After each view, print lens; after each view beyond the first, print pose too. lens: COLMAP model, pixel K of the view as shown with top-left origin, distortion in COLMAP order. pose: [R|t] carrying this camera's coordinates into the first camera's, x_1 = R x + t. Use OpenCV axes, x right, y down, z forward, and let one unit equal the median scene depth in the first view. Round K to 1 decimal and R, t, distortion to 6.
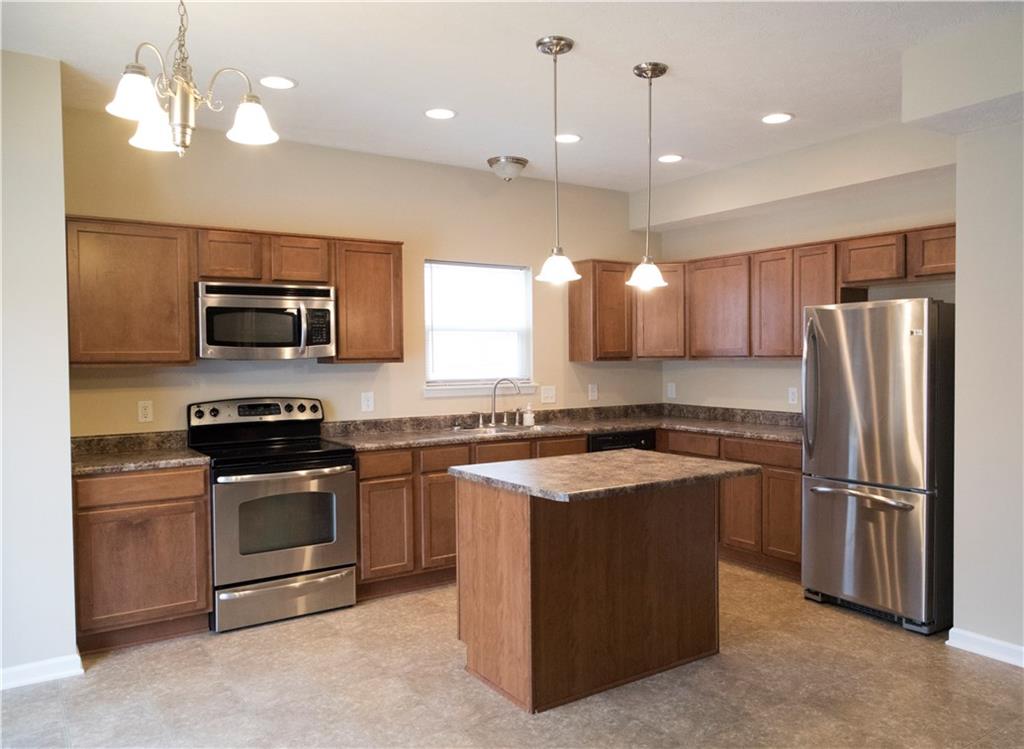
lens RADIAL K [[763.2, 0, 512.0], [0, 763.2, 374.5], [0, 0, 1]] dist [0.001113, -0.000470]
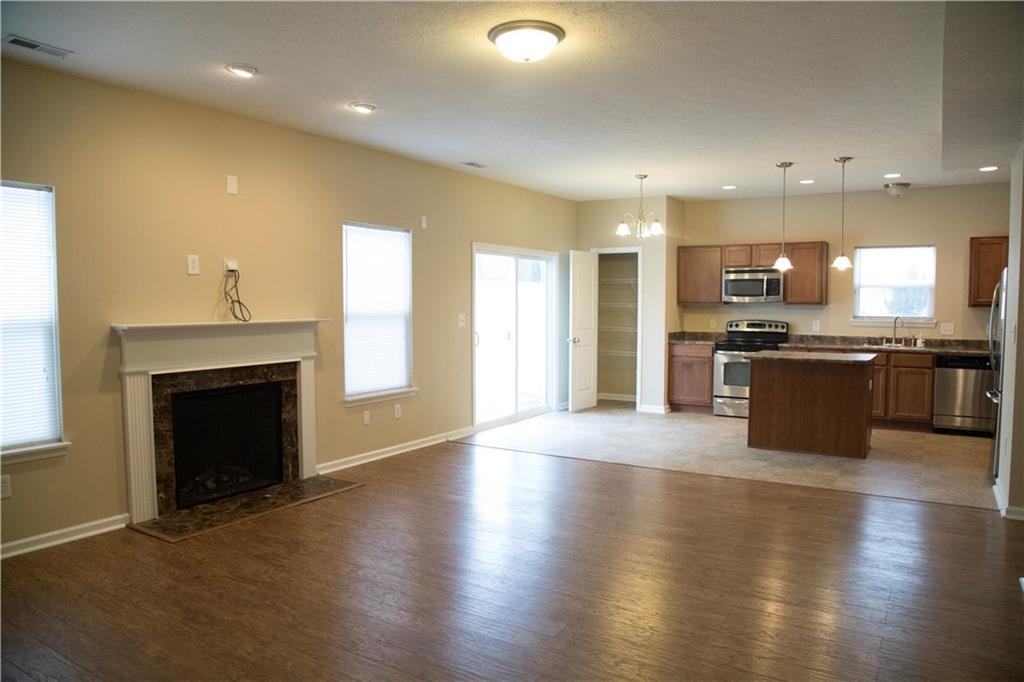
lens RADIAL K [[721.8, 0, 512.0], [0, 721.8, 341.0], [0, 0, 1]] dist [-0.004008, -0.001375]
pose [[0.390737, 0.064390, -0.918247, 1.275207], [-0.030423, 0.997909, 0.057031, -0.005850], [0.919999, 0.005651, 0.391879, -0.429694]]
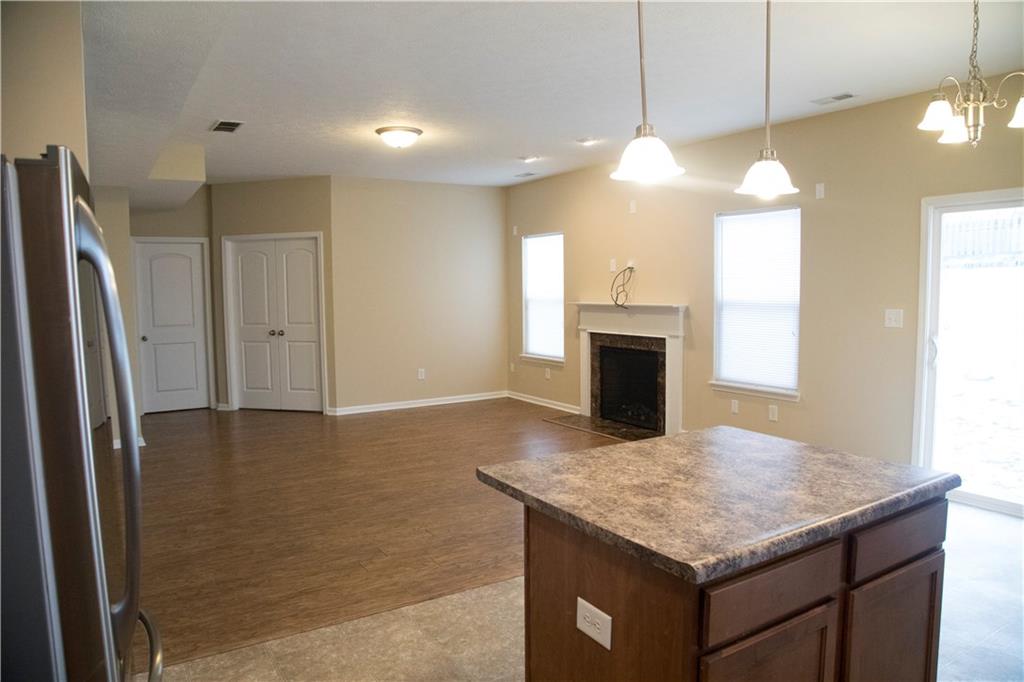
lens RADIAL K [[688.7, 0, 515.2], [0, 688.7, 336.2], [0, 0, 1]] dist [-0.001047, -0.001214]
pose [[-0.999728, 0.013385, 0.019096, 0.028959], [0.015191, 0.995089, 0.097810, -0.048999], [-0.017693, 0.098074, -0.995022, 1.587238]]
